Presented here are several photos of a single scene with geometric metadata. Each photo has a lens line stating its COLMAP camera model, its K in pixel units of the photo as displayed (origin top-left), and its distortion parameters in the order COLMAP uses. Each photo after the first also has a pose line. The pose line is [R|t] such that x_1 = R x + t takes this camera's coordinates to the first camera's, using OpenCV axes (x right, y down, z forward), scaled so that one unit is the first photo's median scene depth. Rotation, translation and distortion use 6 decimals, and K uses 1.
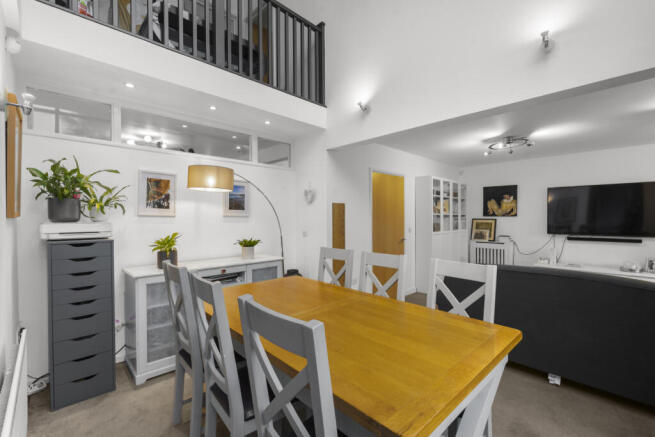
lens RADIAL K [[297.1, 0, 326.4], [0, 297.1, 218.1], [0, 0, 1]] dist [0.002886, 0.001414]
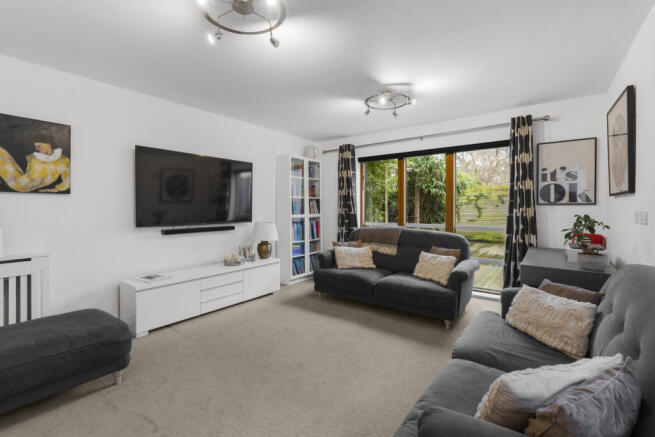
lens RADIAL K [[297.1, 0, 326.9], [0, 297.1, 213.3], [0, 0, 1]] dist [0.002886, 0.001414]
pose [[-0.171377, -0.012946, 0.985120, 0.114919], [0.004663, 0.999892, 0.013951, 0.018597], [-0.985194, 0.006985, -0.171298, 0.681429]]
